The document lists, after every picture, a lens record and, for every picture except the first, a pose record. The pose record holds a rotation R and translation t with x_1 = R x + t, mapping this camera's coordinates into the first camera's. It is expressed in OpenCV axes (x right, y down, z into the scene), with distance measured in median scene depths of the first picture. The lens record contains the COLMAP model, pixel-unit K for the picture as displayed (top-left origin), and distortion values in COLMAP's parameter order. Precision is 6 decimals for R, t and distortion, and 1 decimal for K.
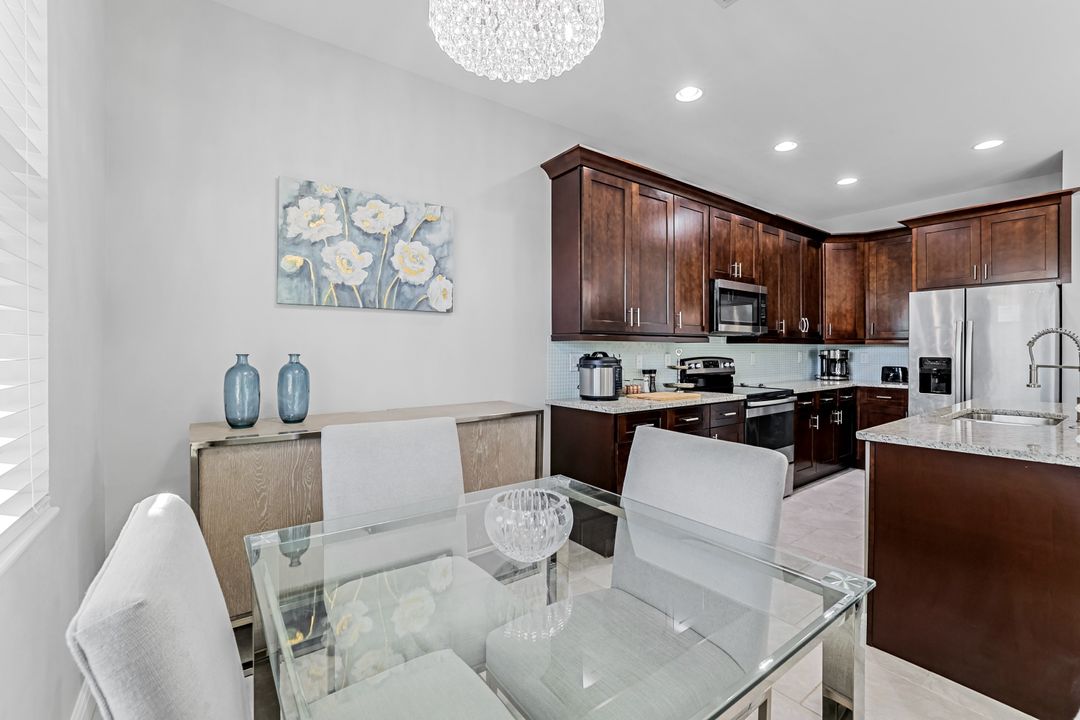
lens RADIAL K [[467.3, 0, 533.0], [0, 467.3, 354.8], [0, 0, 1]] dist [-0.045030, 0.012788]
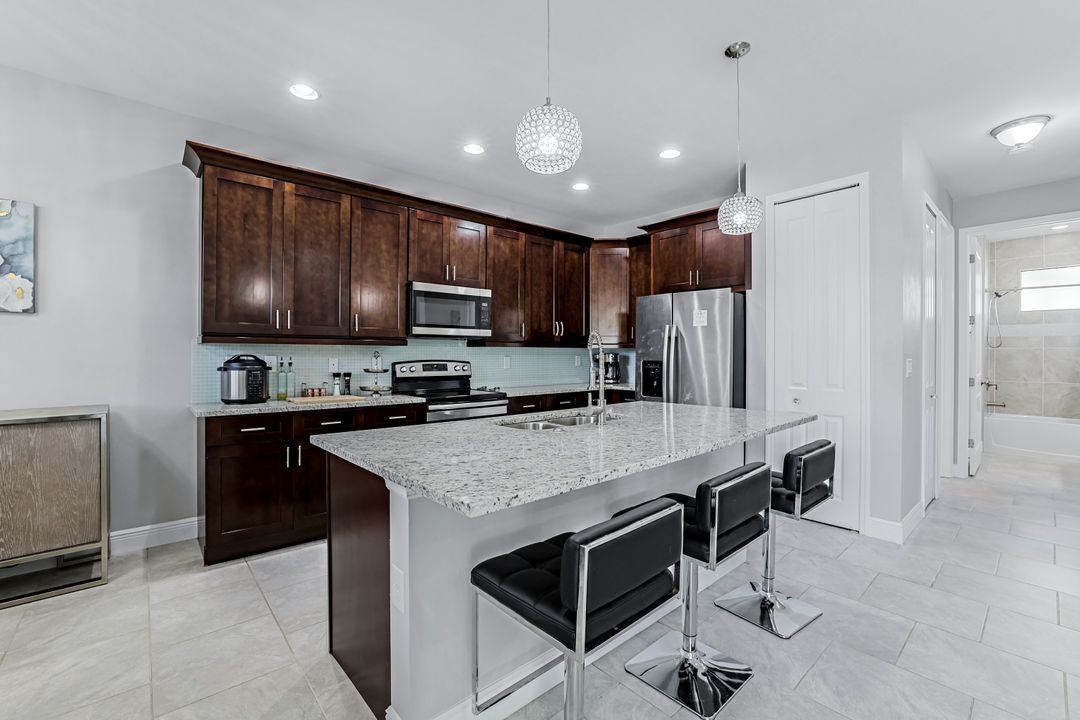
lens RADIAL K [[467.3, 0, 539.9], [0, 467.3, 356.6], [0, 0, 1]] dist [-0.045030, 0.012788]
pose [[0.994899, 0.000480, 0.100871, 0.549767], [0.000175, 0.999979, -0.006483, 0.003682], [-0.100872, 0.006468, 0.994878, -0.018189]]
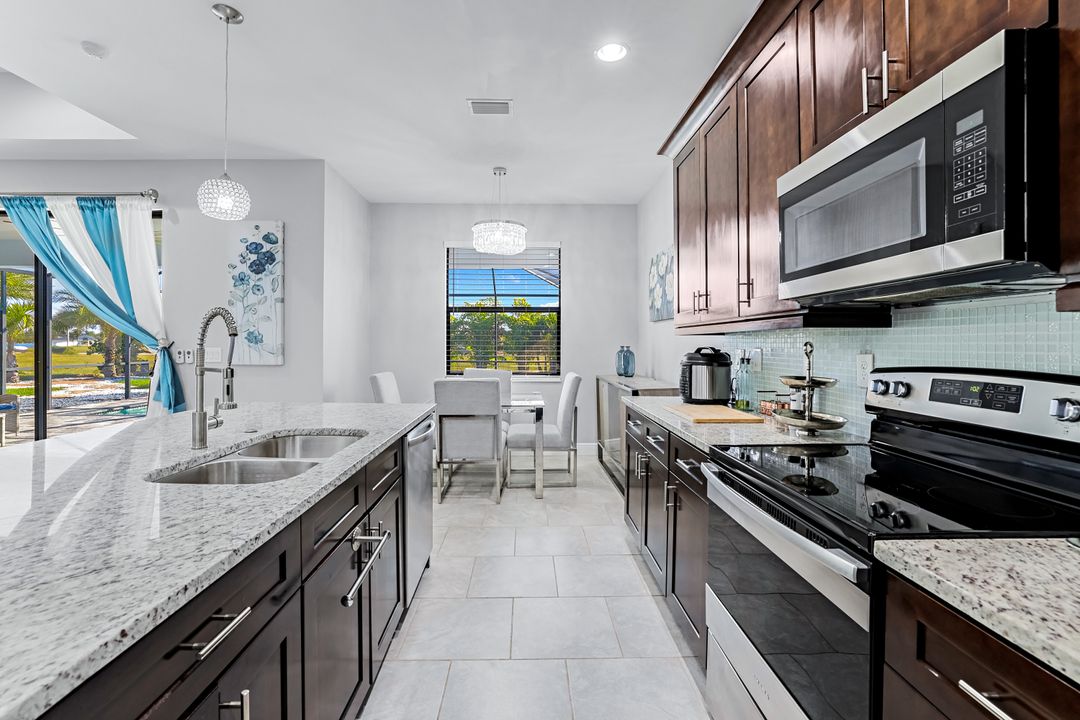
lens RADIAL K [[467.3, 0, 543.6], [0, 467.3, 340.9], [0, 0, 1]] dist [-0.045030, 0.012788]
pose [[-0.565235, -0.009214, -0.824878, 0.842152], [-0.011794, 0.999926, -0.003088, -0.009885], [0.824845, 0.007983, -0.565302, 1.025366]]
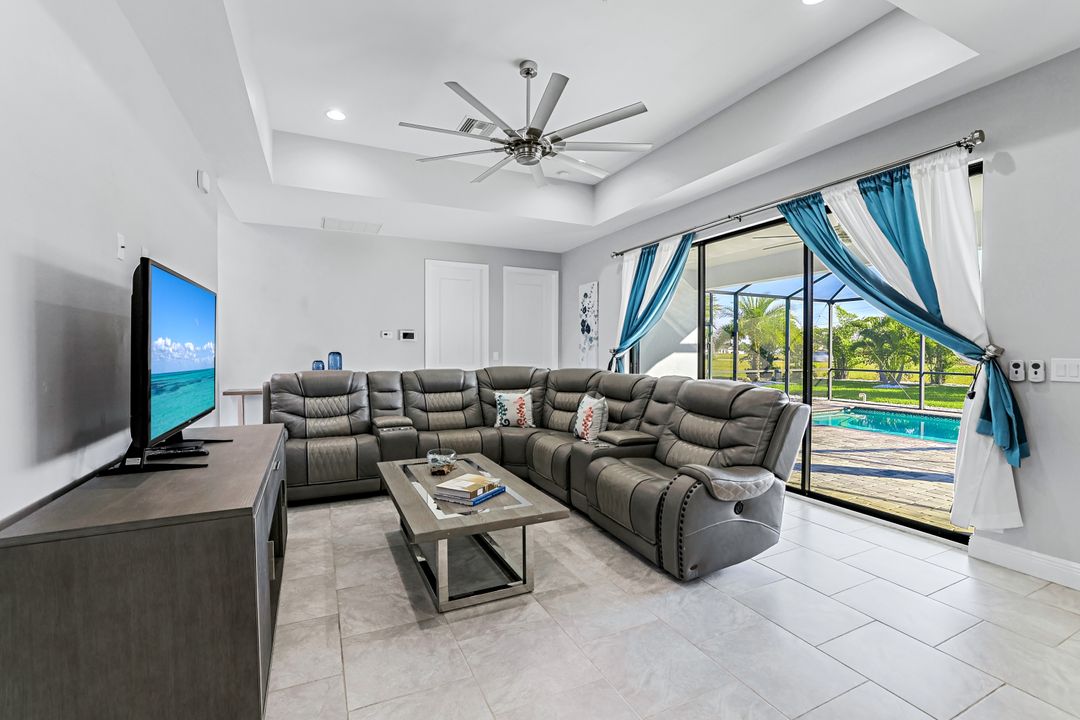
lens RADIAL K [[467.3, 0, 533.1], [0, 467.3, 358.9], [0, 0, 1]] dist [-0.045030, 0.012788]
pose [[-0.981682, -0.008271, 0.190347, 1.041906], [-0.002982, 0.999602, 0.028056, -0.003901], [-0.190503, 0.026974, -0.981316, 0.572235]]
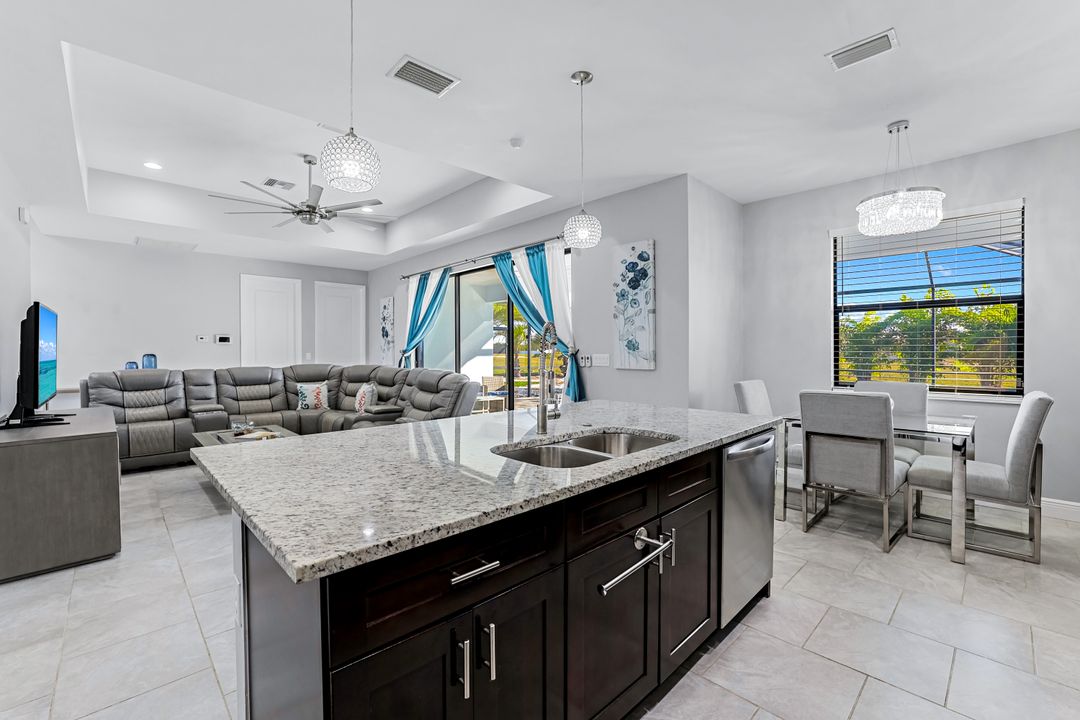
lens RADIAL K [[467.3, 0, 538.0], [0, 467.3, 353.6], [0, 0, 1]] dist [-0.045030, 0.012788]
pose [[-0.991811, 0.001896, -0.127701, 0.753370], [-0.000181, 0.999868, 0.016246, -0.010955], [0.127715, 0.016136, -0.991680, 1.064610]]
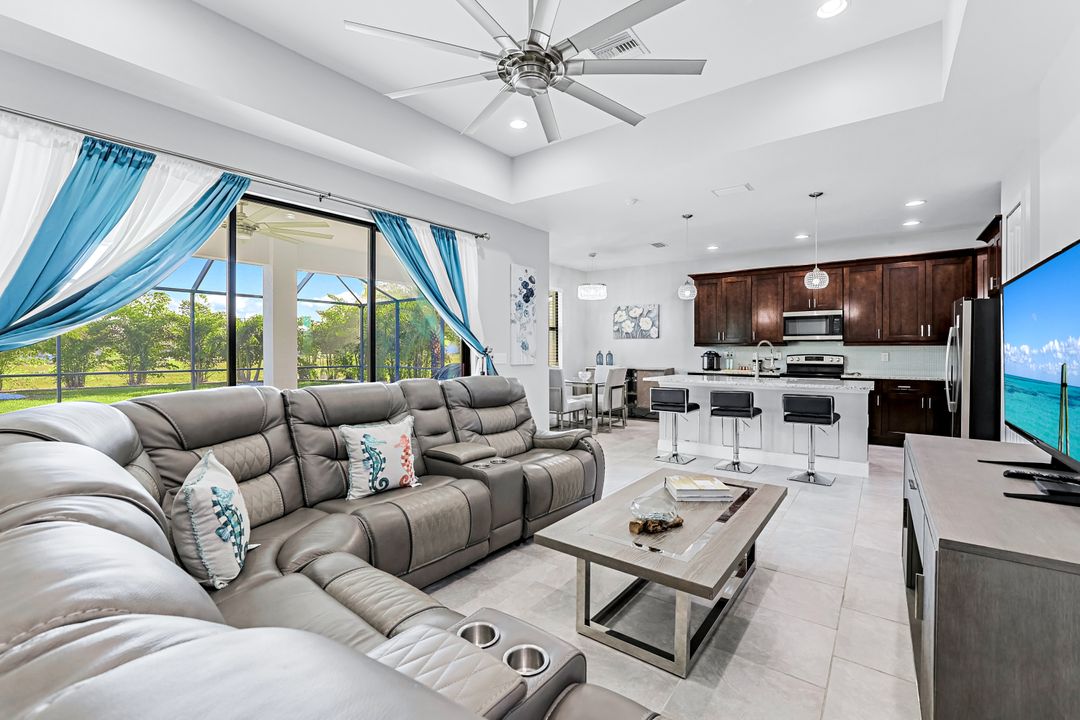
lens RADIAL K [[467.3, 0, 532.1], [0, 467.3, 355.0], [0, 0, 1]] dist [-0.045030, 0.012788]
pose [[0.285995, 0.009972, -0.958179, 1.836951], [-0.009893, 0.999923, 0.007454, 0.005264], [0.958180, 0.007347, 0.286072, -0.493703]]
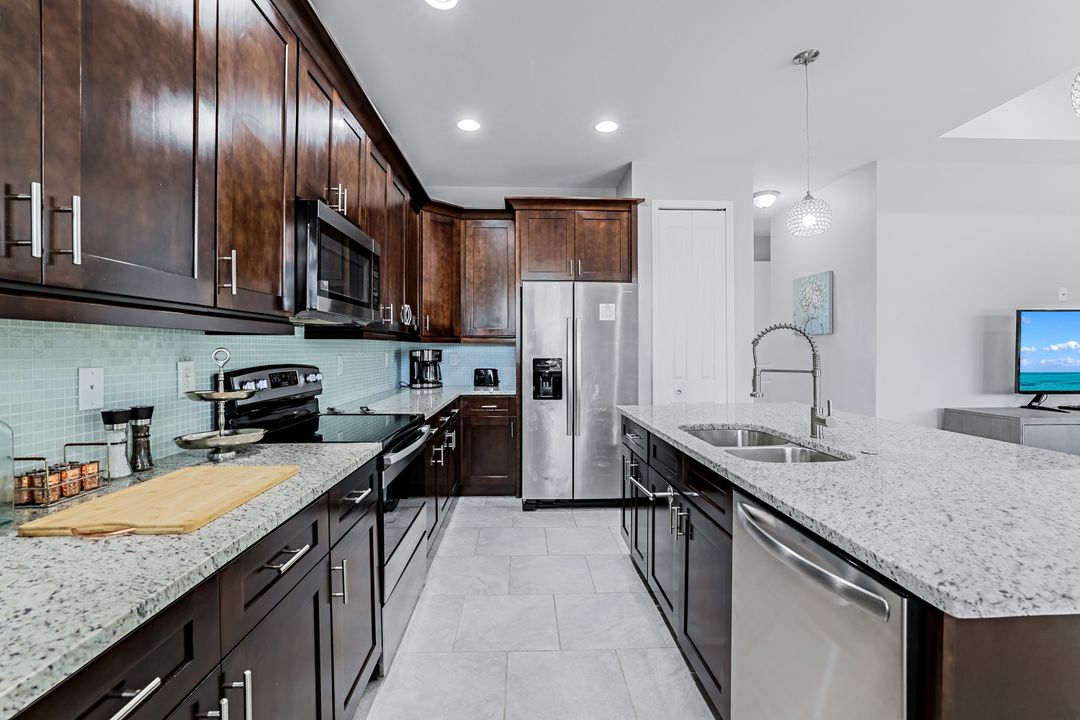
lens RADIAL K [[467.3, 0, 539.7], [0, 467.3, 349.8], [0, 0, 1]] dist [-0.045030, 0.012788]
pose [[0.555347, -0.003132, 0.831613, 0.133402], [0.011064, 0.999932, -0.003623, -0.007691], [-0.831545, 0.011214, 0.555344, 0.535931]]
